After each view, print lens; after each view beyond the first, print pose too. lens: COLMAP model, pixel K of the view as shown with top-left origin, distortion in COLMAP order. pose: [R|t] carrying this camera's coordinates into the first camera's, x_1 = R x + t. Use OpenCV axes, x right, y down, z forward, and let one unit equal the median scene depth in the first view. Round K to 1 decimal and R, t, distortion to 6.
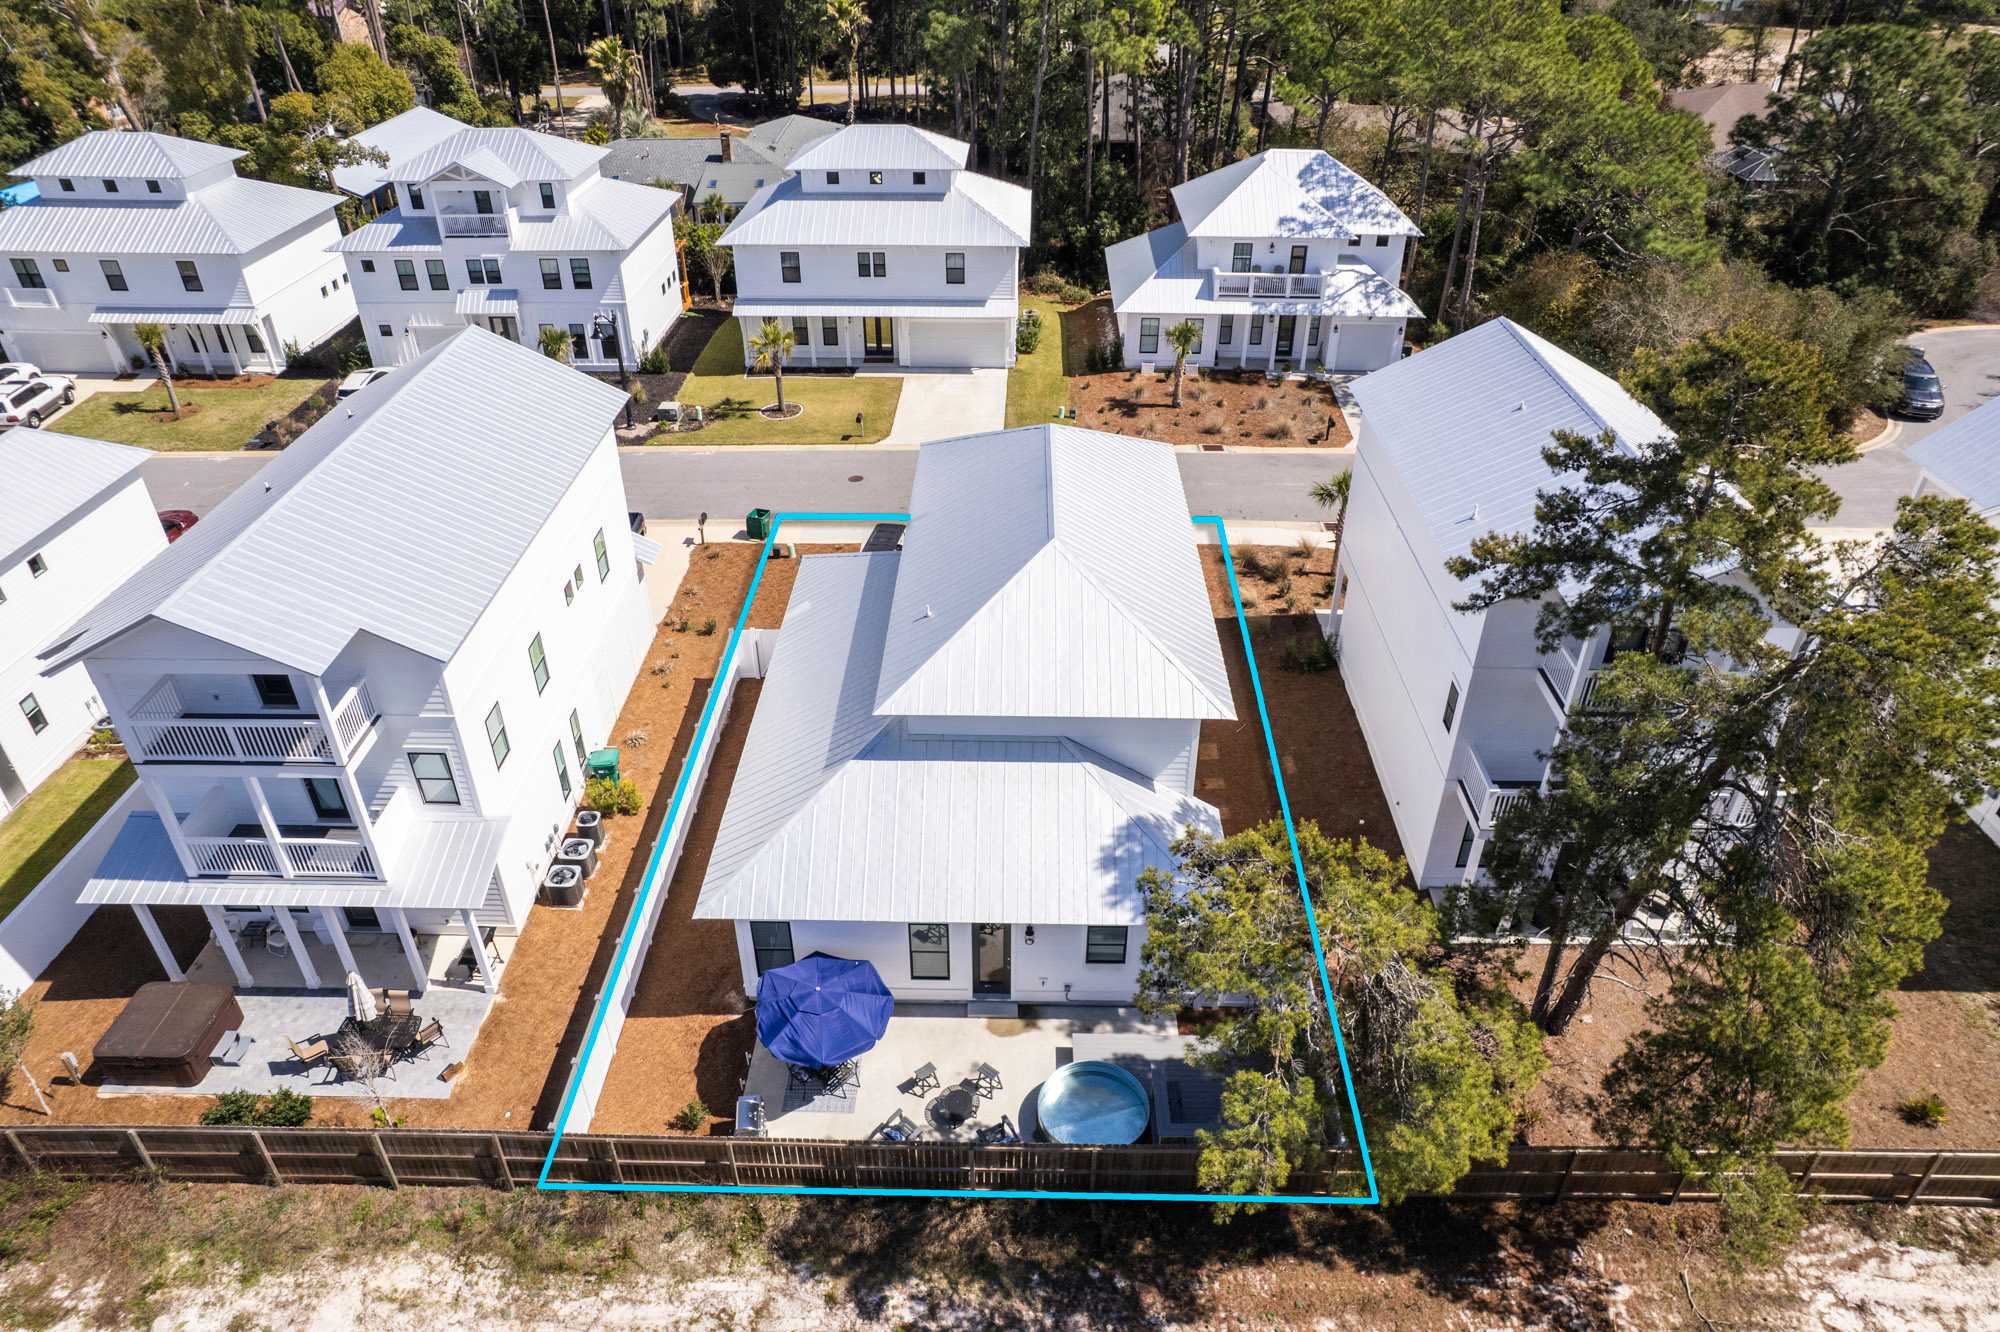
lens RADIAL K [[1274.2, 0, 1000.0], [0, 1274.2, 666.0], [0, 0, 1]] dist [-0.066748, 0.059978]
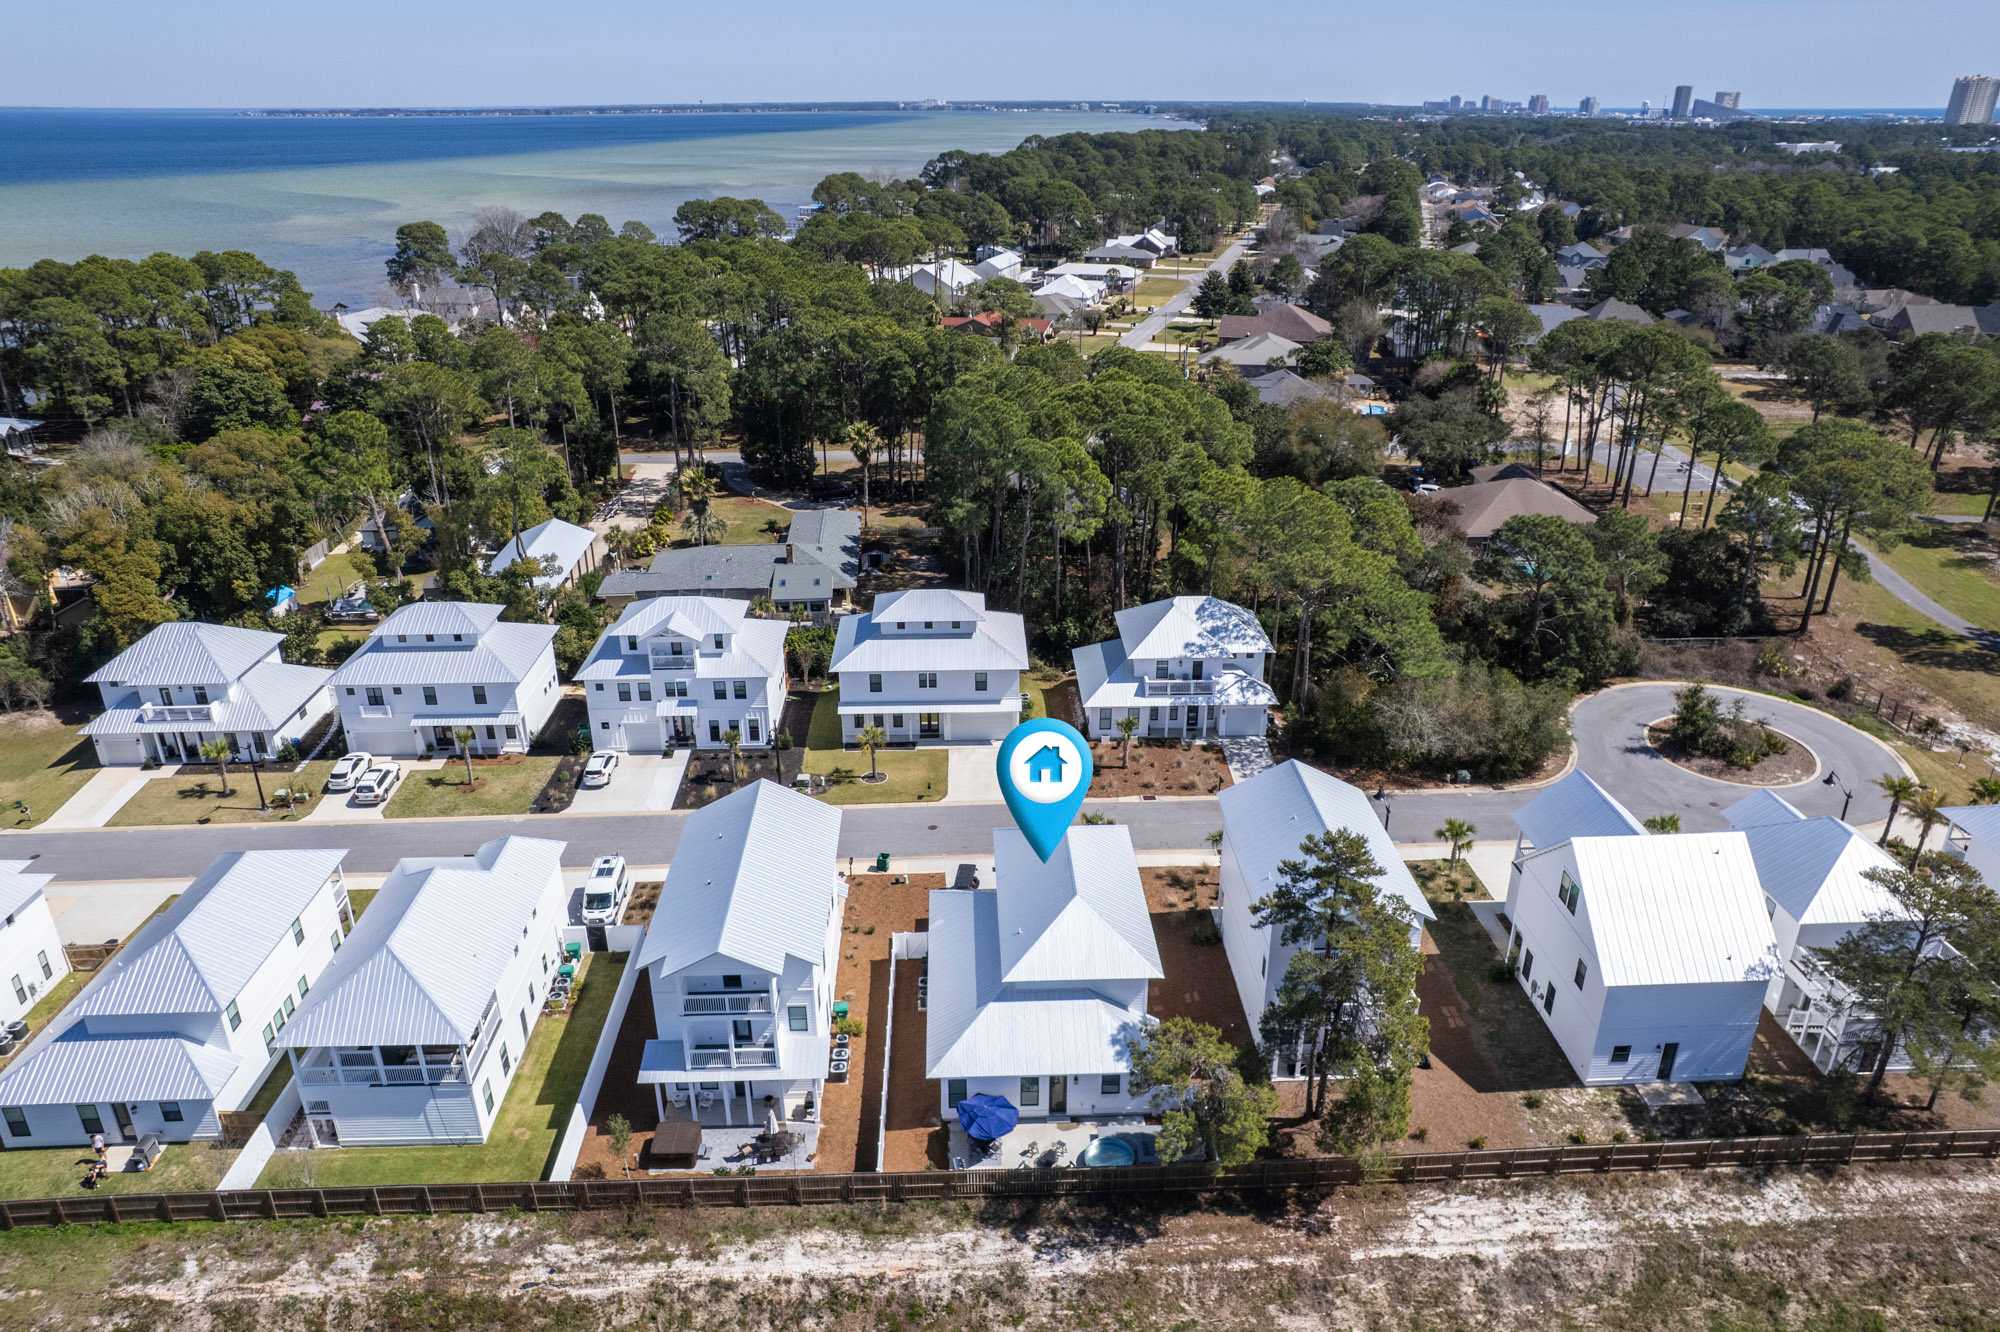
lens RADIAL K [[1338.3, 0, 998.7], [0, 1338.3, 686.2], [0, 0, 1]] dist [-0.070802, 0.063177]
pose [[0.998420, -0.026031, 0.049792, -0.119099], [0.033423, 0.987520, -0.153908, -0.064697], [-0.045164, 0.155329, 0.986830, -0.787866]]
